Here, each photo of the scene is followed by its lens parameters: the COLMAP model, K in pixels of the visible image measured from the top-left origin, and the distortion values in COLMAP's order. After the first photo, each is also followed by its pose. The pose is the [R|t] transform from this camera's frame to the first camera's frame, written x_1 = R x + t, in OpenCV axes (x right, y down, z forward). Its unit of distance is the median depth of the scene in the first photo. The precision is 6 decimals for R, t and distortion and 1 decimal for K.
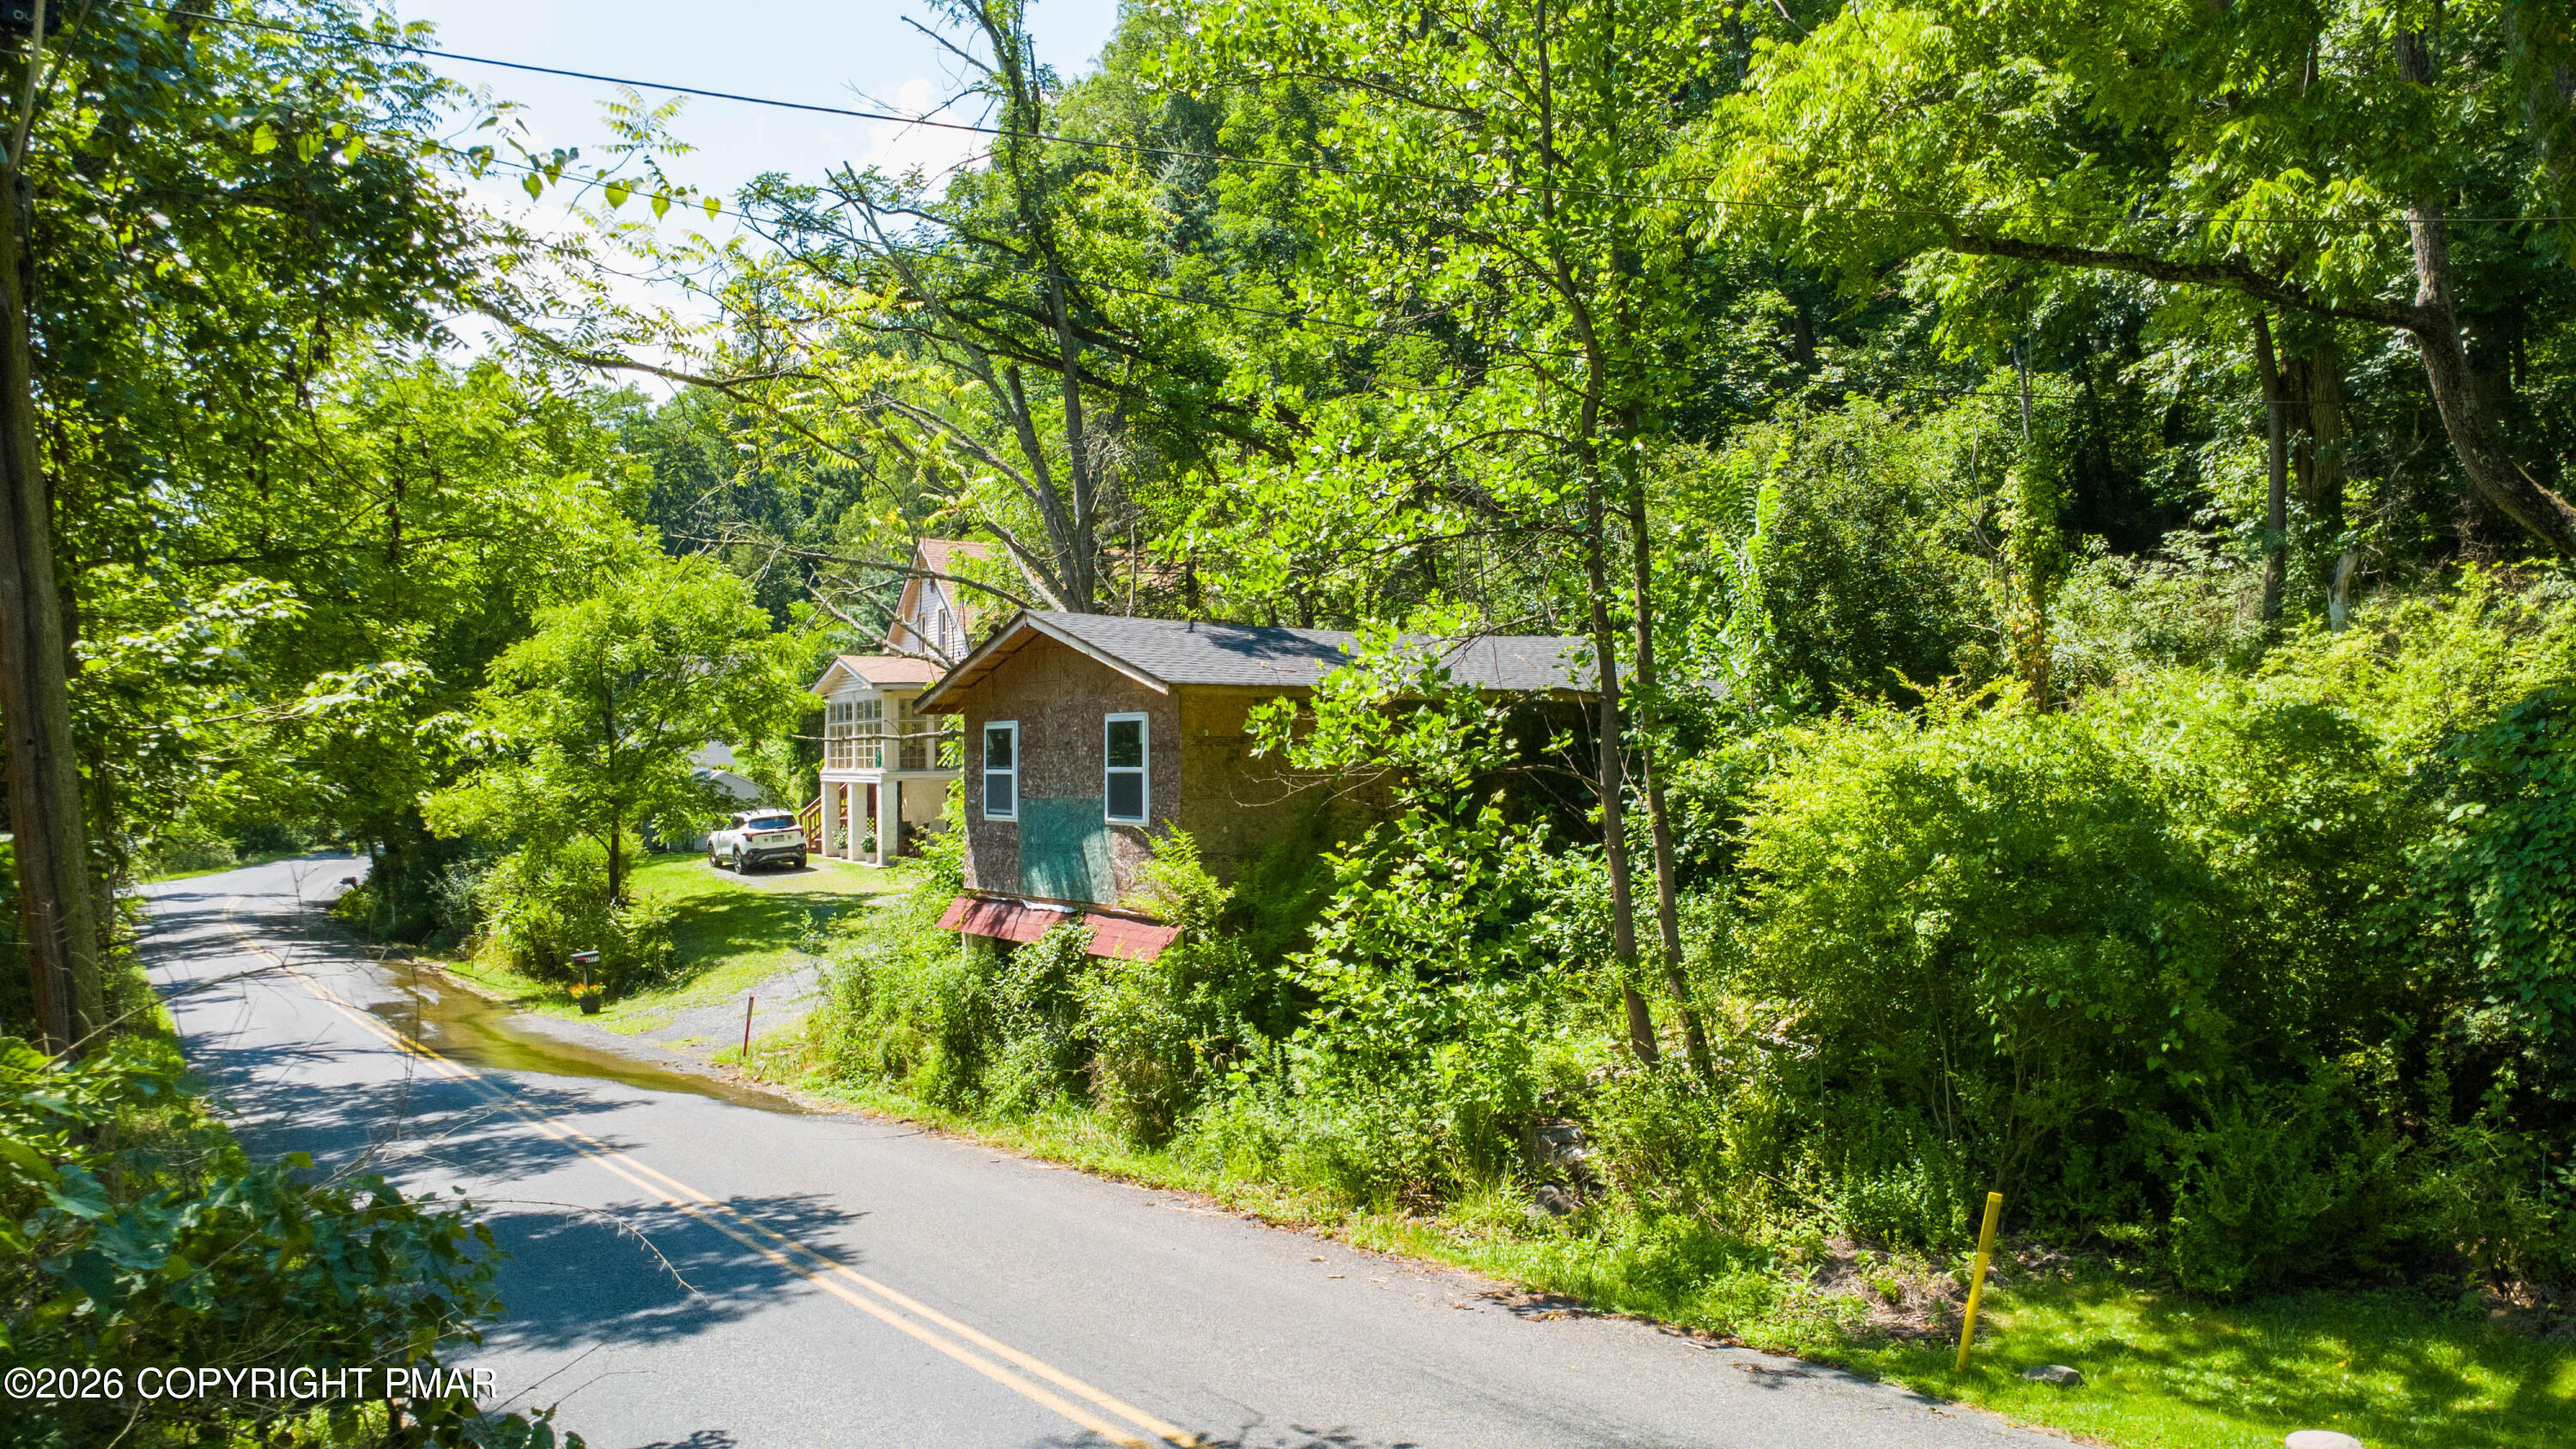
lens RADIAL K [[1802.1, 0, 1285.7], [0, 1802.1, 735.5], [0, 0, 1]] dist [0.022112, -0.019766]
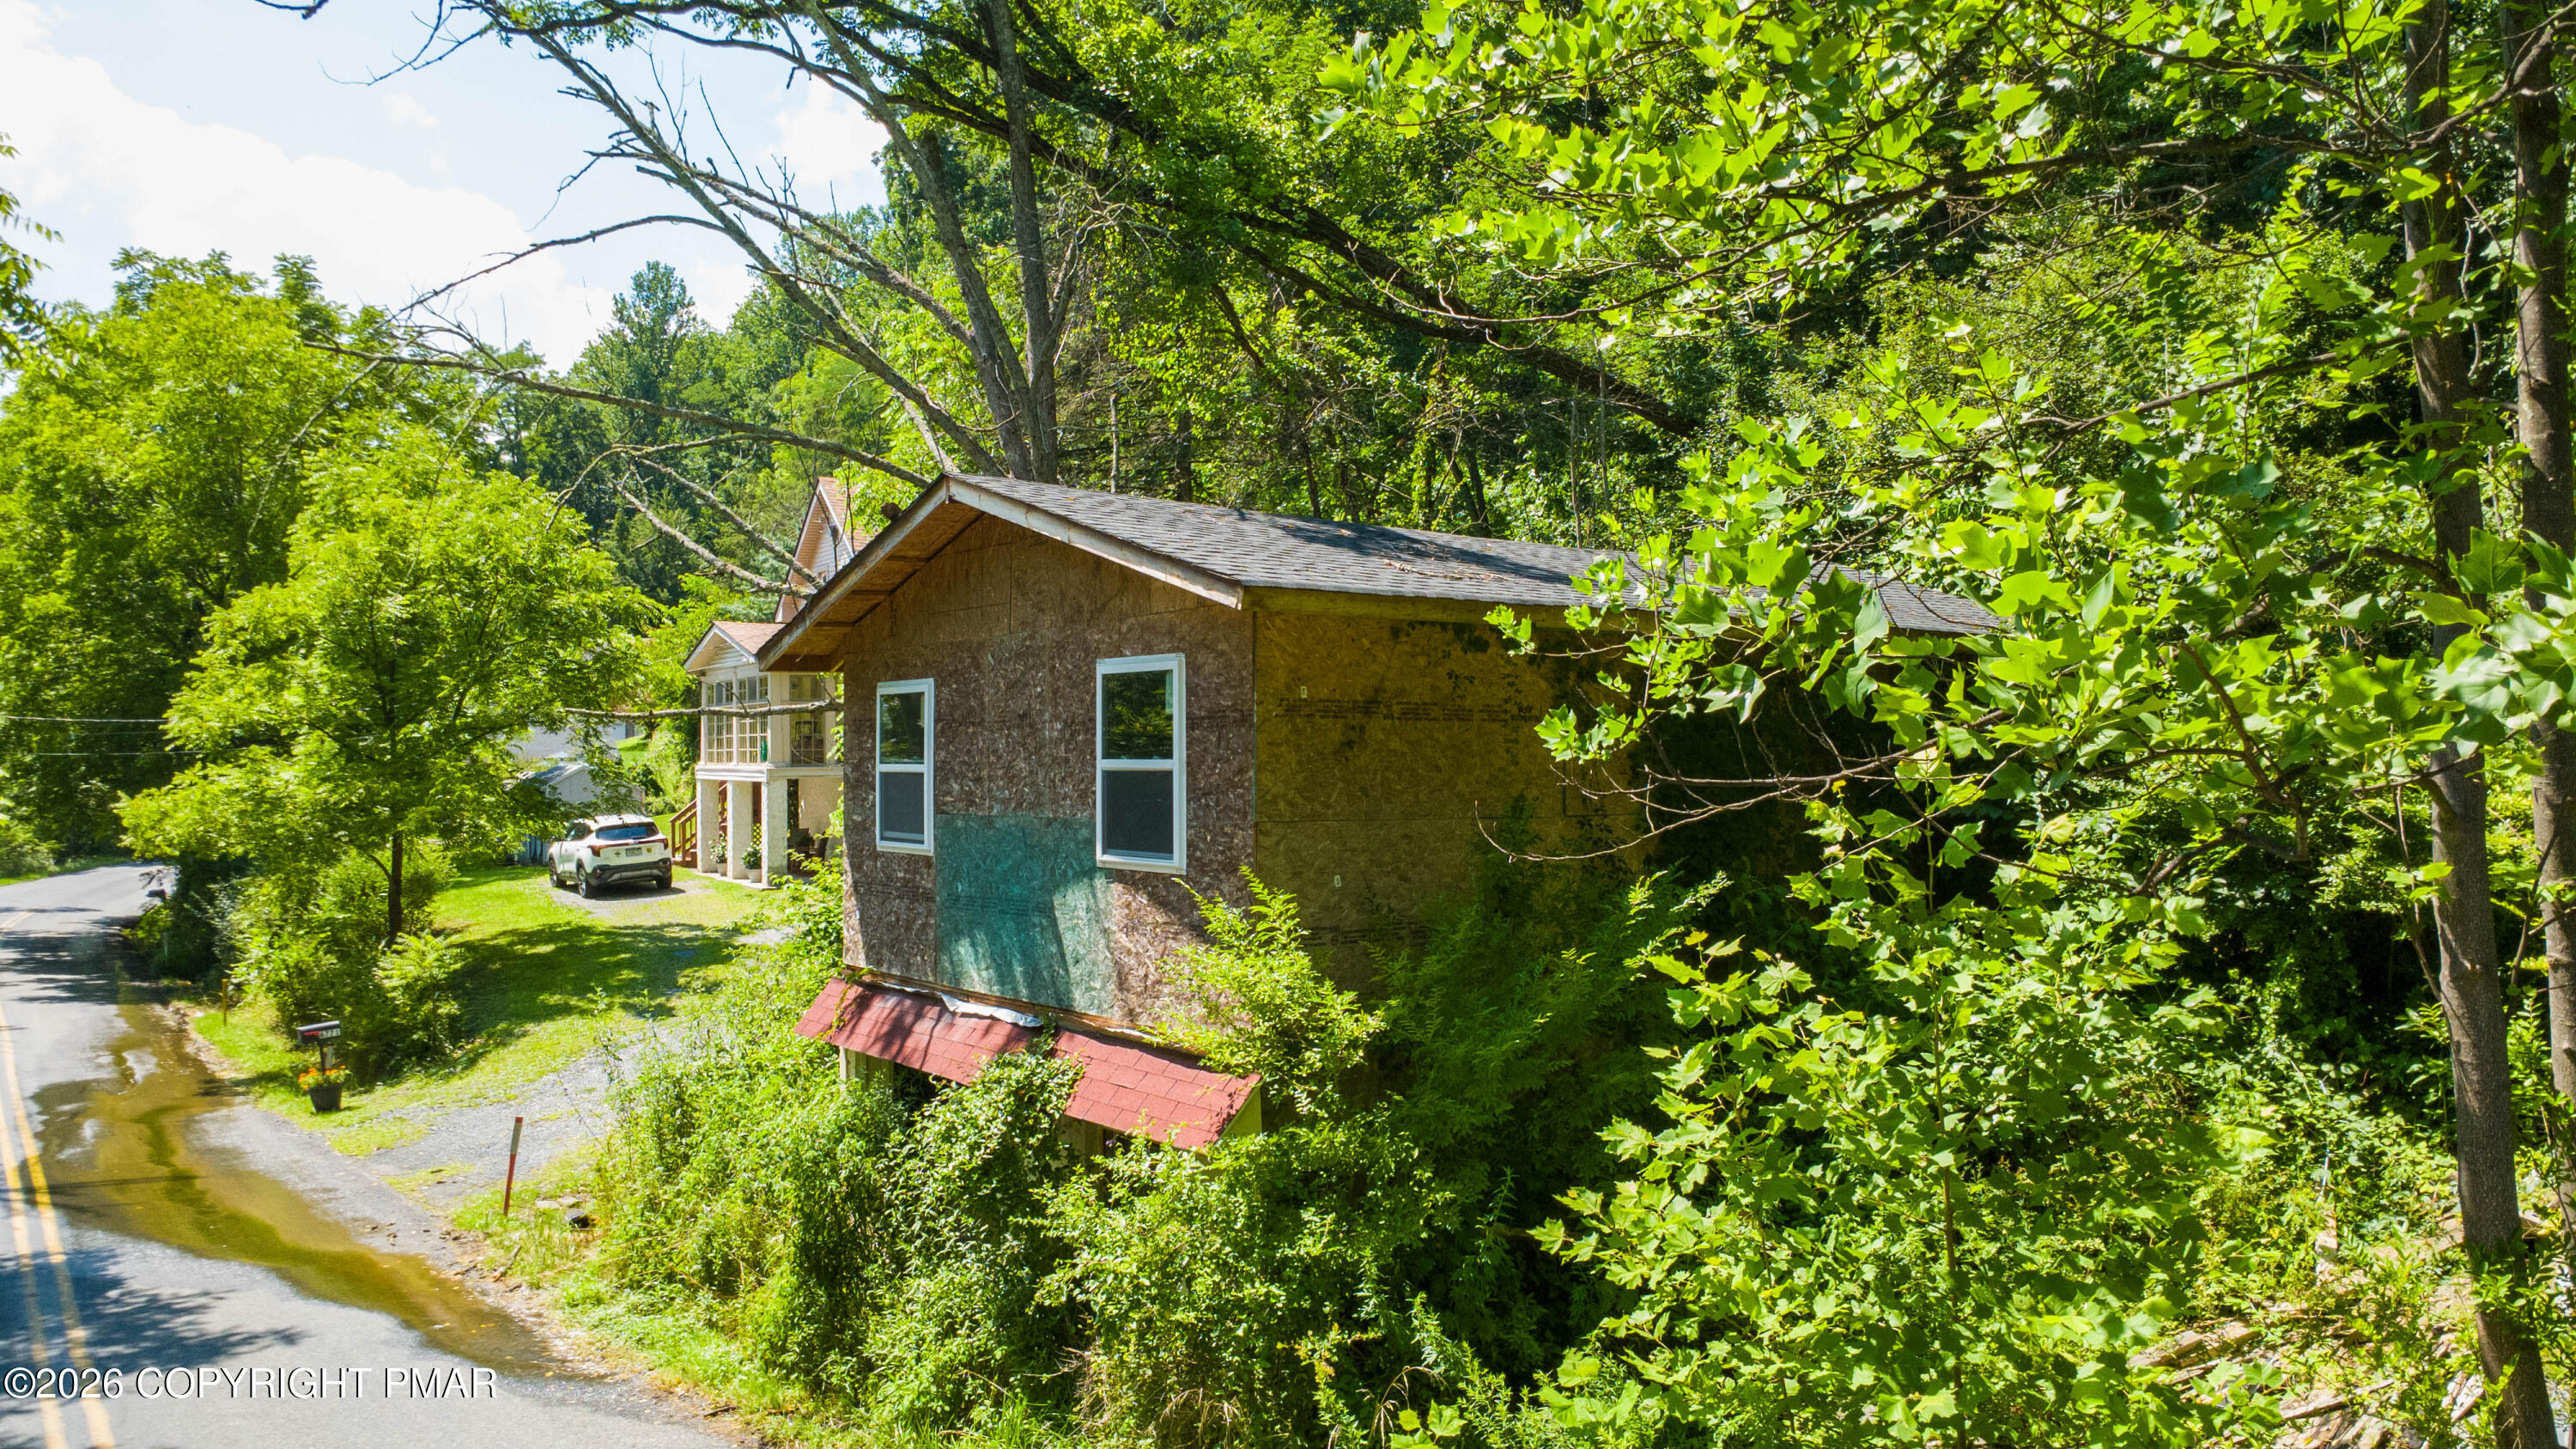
lens RADIAL K [[1802.1, 0, 1285.7], [0, 1802.1, 735.5], [0, 0, 1]] dist [0.022112, -0.019766]
pose [[0.999212, 0.001815, 0.039648, -0.057683], [-0.001903, 0.999996, 0.002188, 0.008143], [-0.039644, -0.002262, 0.999211, 0.408949]]
